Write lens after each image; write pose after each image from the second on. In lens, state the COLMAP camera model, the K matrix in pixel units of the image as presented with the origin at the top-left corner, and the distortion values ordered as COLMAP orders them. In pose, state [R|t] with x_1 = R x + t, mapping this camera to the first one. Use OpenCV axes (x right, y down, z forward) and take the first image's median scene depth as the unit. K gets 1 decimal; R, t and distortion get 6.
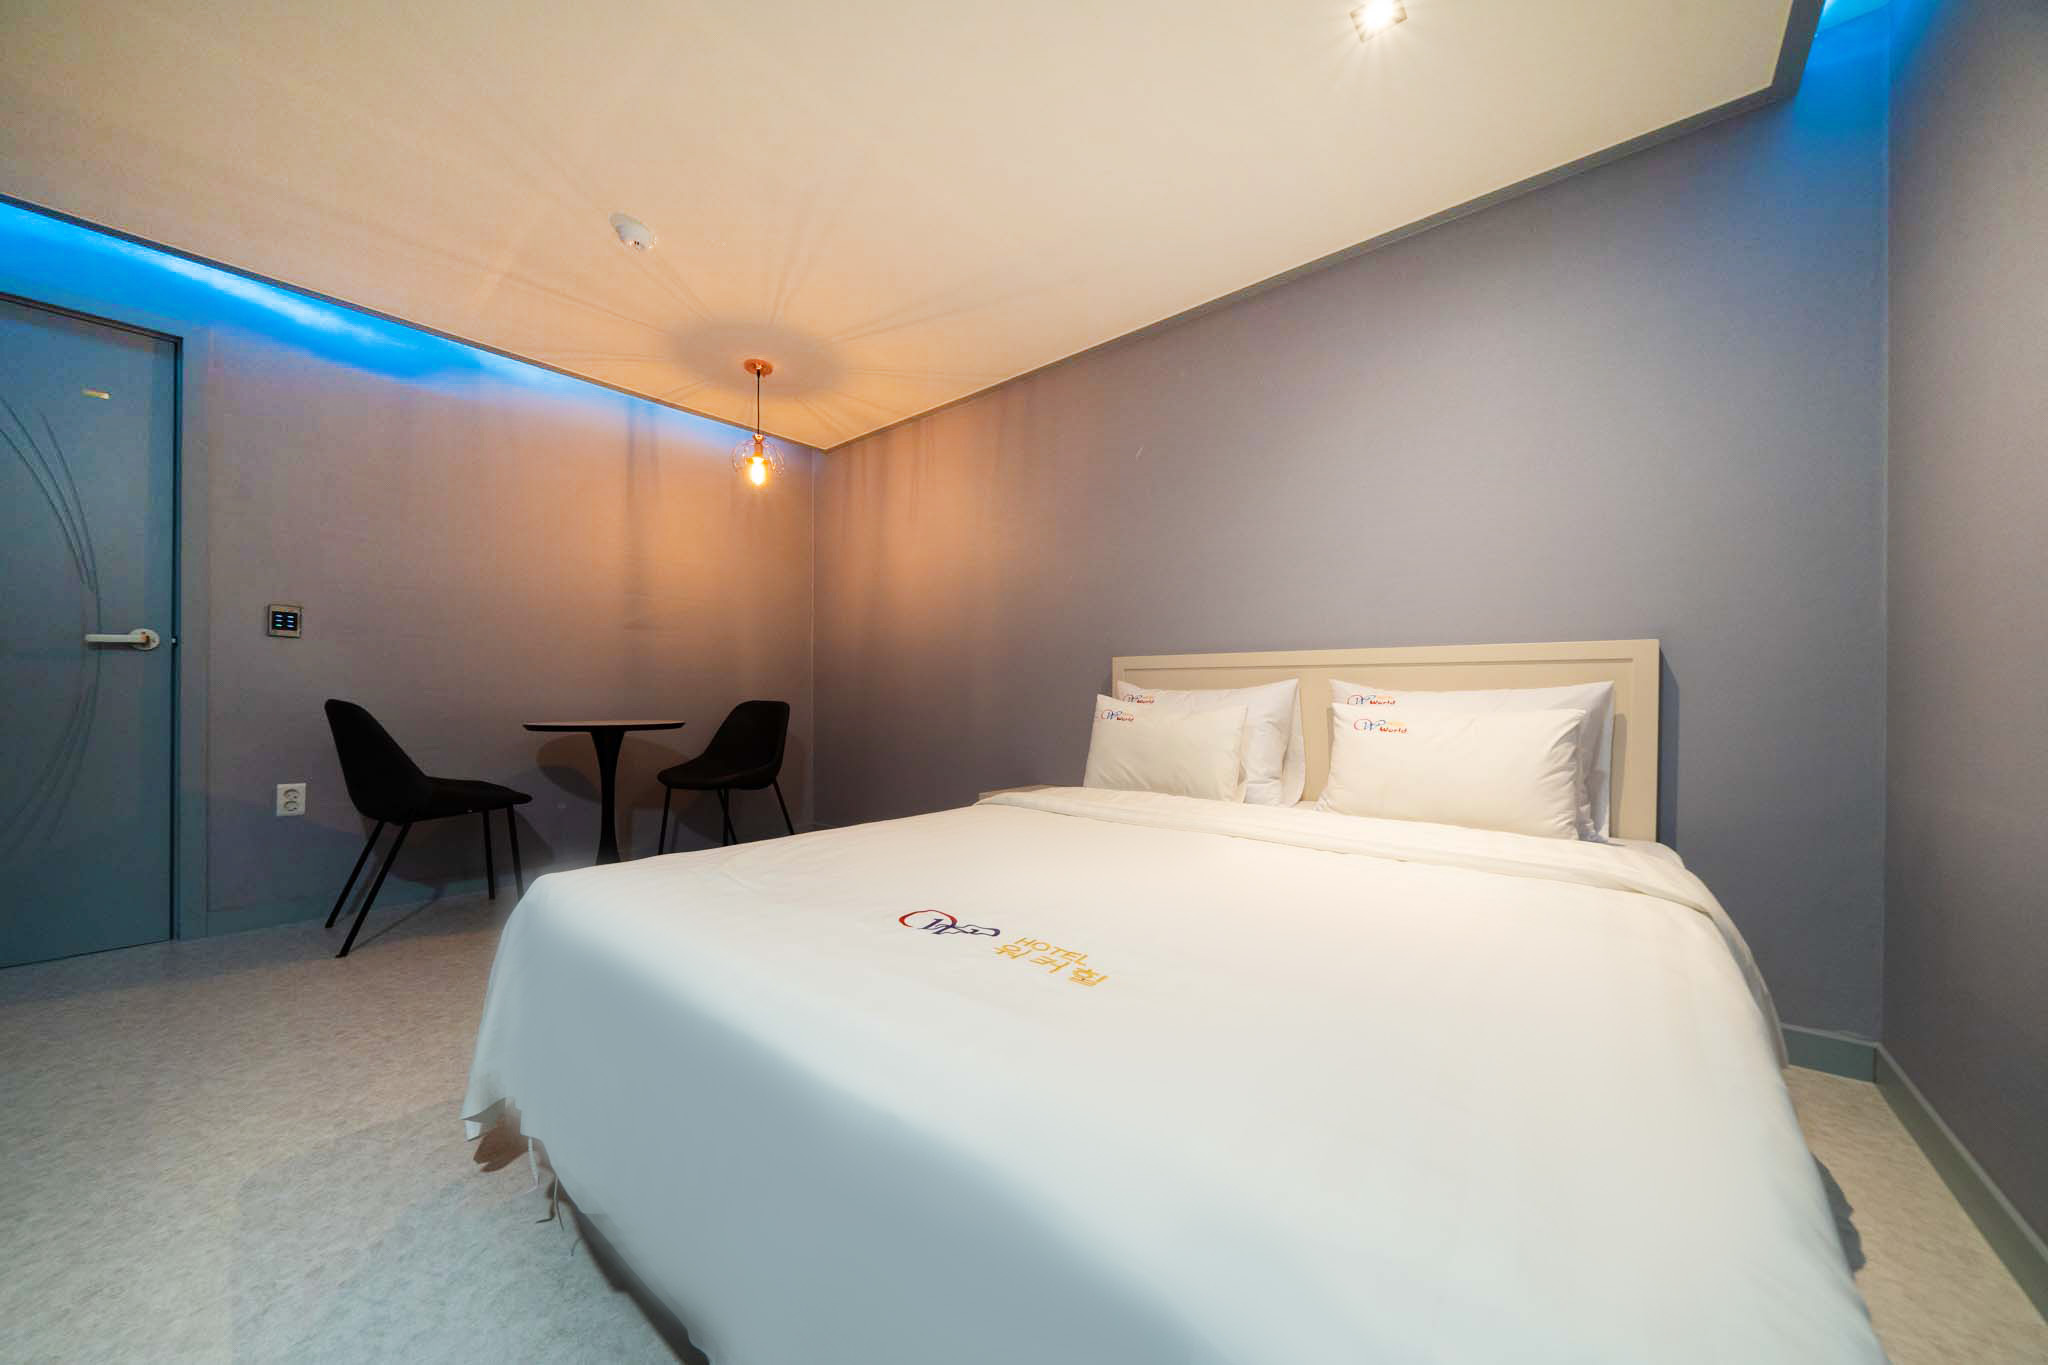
lens RADIAL K [[700.8, 0, 1008.3], [0, 700.8, 687.9], [0, 0, 1]] dist [-0.008911, -0.000432]
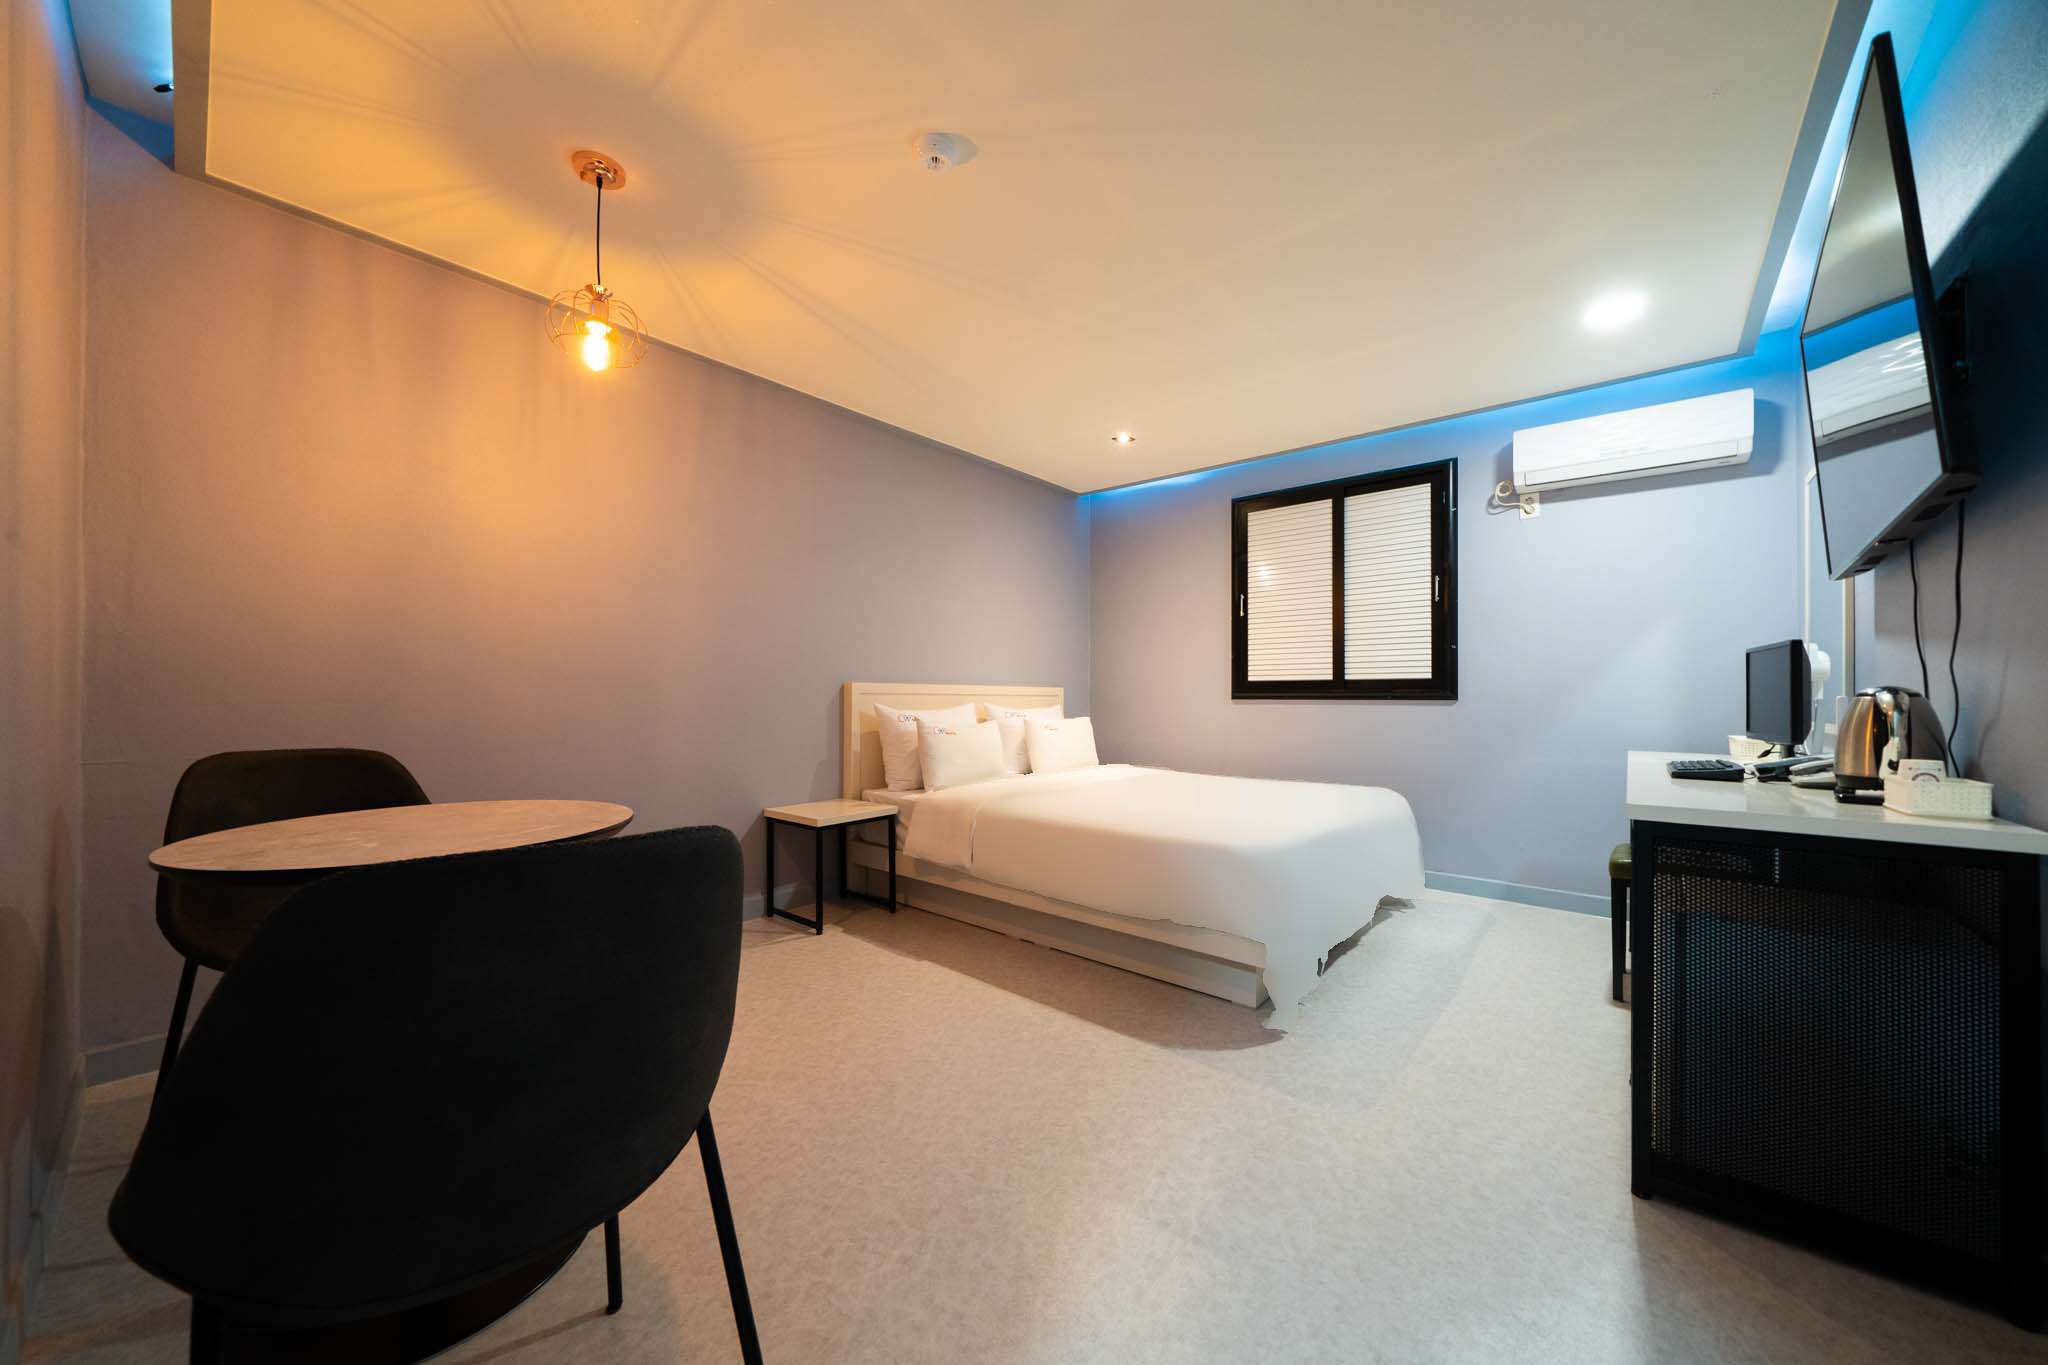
lens RADIAL K [[700.8, 0, 1063.6], [0, 700.8, 701.4], [0, 0, 1]] dist [-0.008911, -0.000432]
pose [[-0.030236, -0.013935, 0.999446, -2.005278], [-0.004019, 0.999896, 0.013820, -0.075114], [-0.999535, -0.003599, -0.030289, 1.343745]]
